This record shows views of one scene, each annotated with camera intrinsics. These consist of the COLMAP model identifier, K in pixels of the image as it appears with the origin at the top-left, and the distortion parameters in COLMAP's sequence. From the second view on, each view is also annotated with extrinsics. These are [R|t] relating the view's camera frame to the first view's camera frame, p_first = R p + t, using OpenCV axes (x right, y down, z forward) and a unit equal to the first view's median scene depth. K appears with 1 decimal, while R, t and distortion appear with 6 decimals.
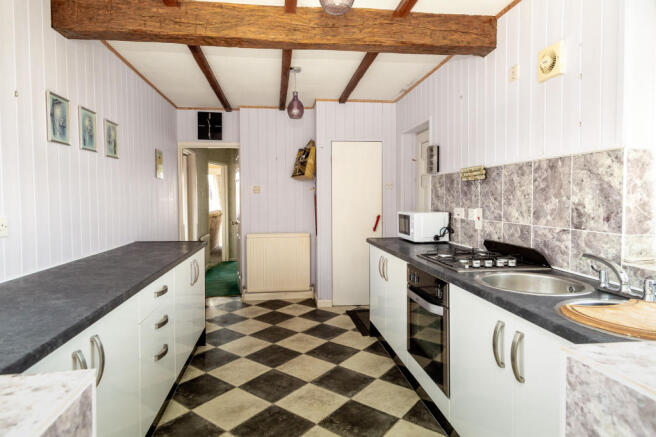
lens RADIAL K [[368.8, 0, 325.0], [0, 368.8, 205.1], [0, 0, 1]] dist [0.002478, 0.000252]
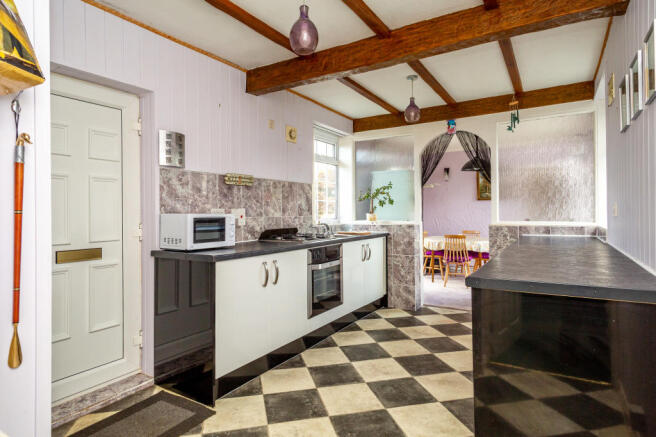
lens RADIAL K [[368.8, 0, 325.0], [0, 368.8, 205.1], [0, 0, 1]] dist [0.002478, 0.000252]
pose [[-0.772021, 0.033286, 0.634724, -0.613415], [0.032621, 0.999387, -0.012732, 0.023577], [-0.634759, 0.010876, -0.772634, 1.875316]]
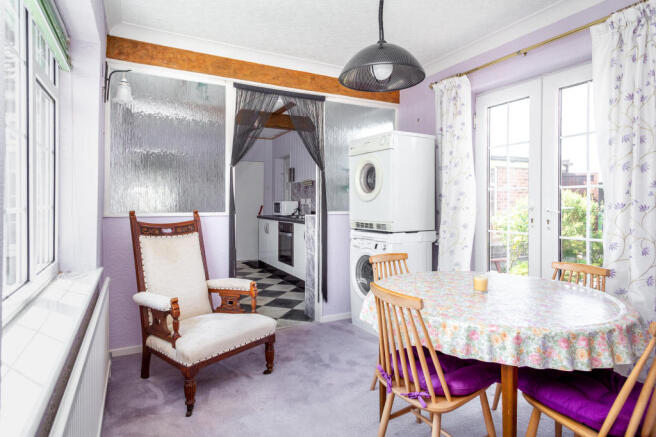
lens RADIAL K [[368.8, 0, 325.0], [0, 368.8, 205.1], [0, 0, 1]] dist [0.002478, 0.000252]
pose [[0.941031, 0.006217, 0.338264, -0.275253], [-0.002144, 0.999921, -0.012414, 0.082582], [-0.338314, 0.010957, 0.940970, -1.229323]]
